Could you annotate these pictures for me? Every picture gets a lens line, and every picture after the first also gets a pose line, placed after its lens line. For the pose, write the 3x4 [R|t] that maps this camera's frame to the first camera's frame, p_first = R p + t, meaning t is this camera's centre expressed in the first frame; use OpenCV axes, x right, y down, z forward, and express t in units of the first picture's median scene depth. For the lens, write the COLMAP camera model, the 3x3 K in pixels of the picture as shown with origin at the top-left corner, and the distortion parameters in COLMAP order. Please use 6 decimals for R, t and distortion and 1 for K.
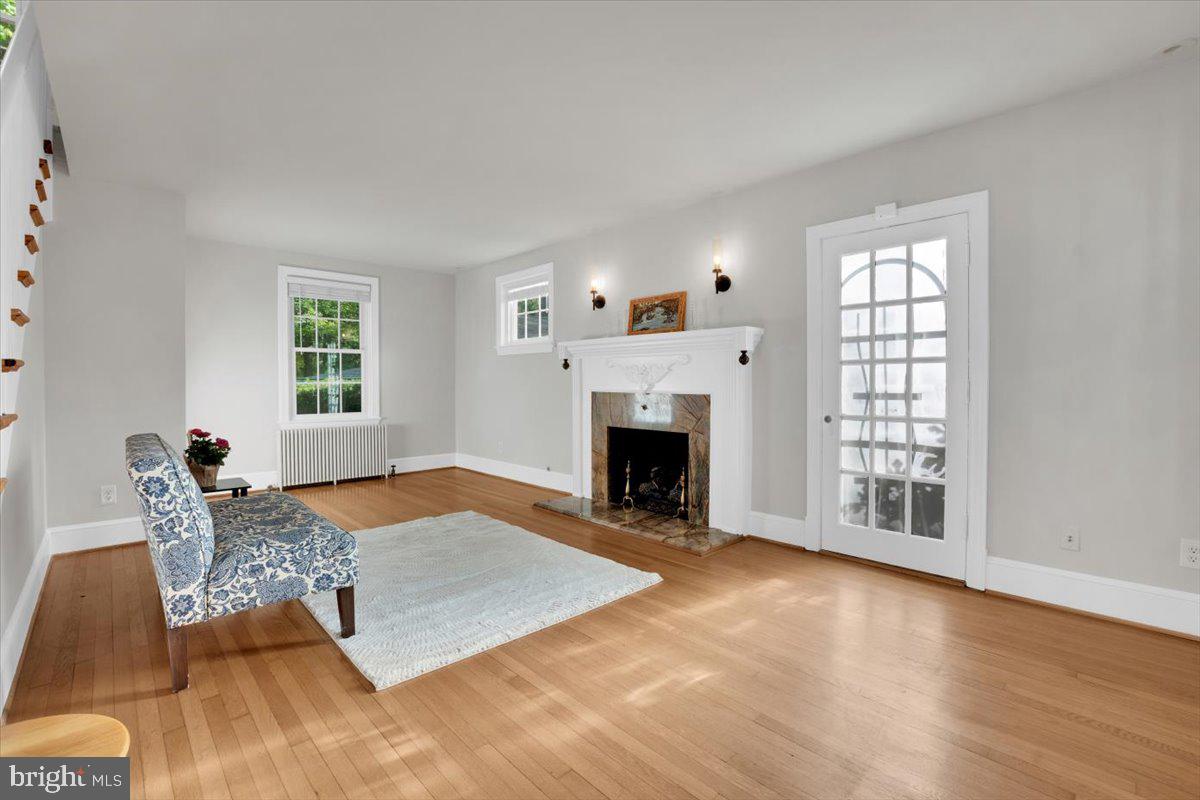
lens RADIAL K [[532.6, 0, 592.0], [0, 532.6, 387.7], [0, 0, 1]] dist [-0.035890, -0.000396]
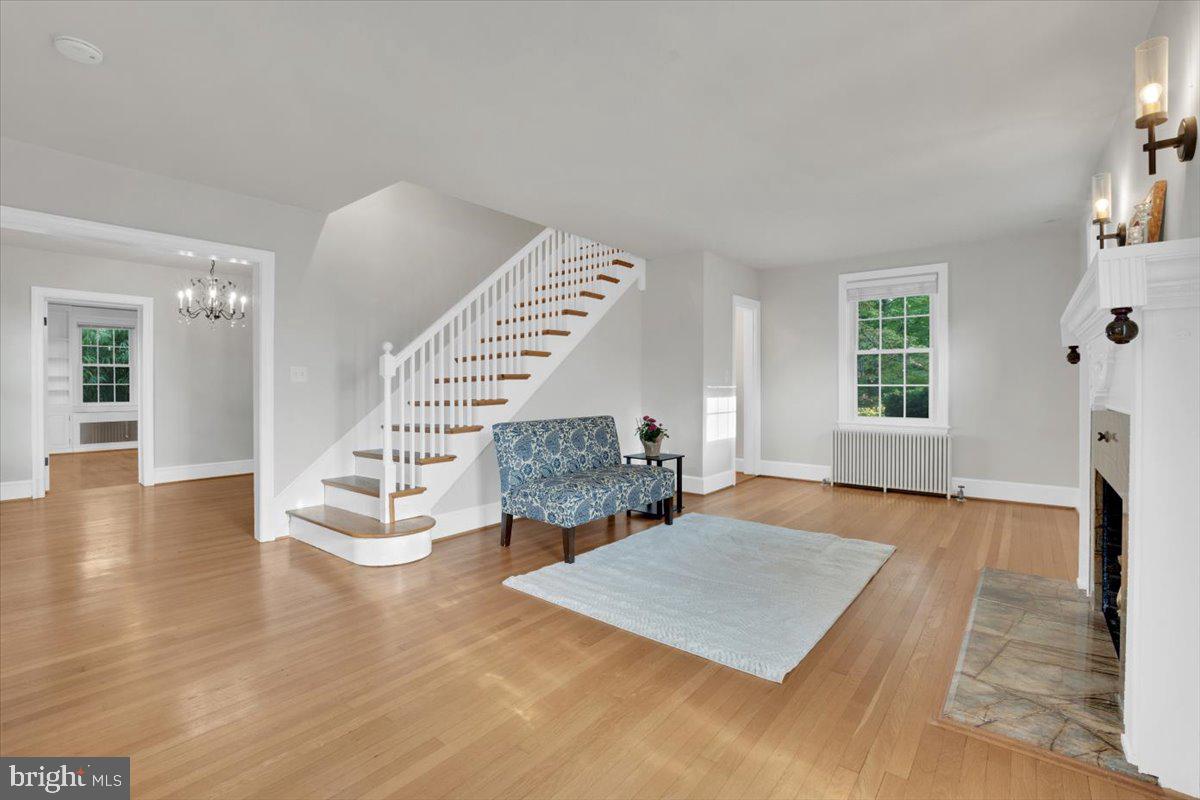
lens RADIAL K [[532.6, 0, 592.0], [0, 532.6, 387.7], [0, 0, 1]] dist [-0.035890, -0.000396]
pose [[0.129912, 0.007907, -0.991494, 0.574008], [-0.011598, 0.999912, 0.006454, -0.007180], [0.991458, 0.010661, 0.129992, 0.517055]]
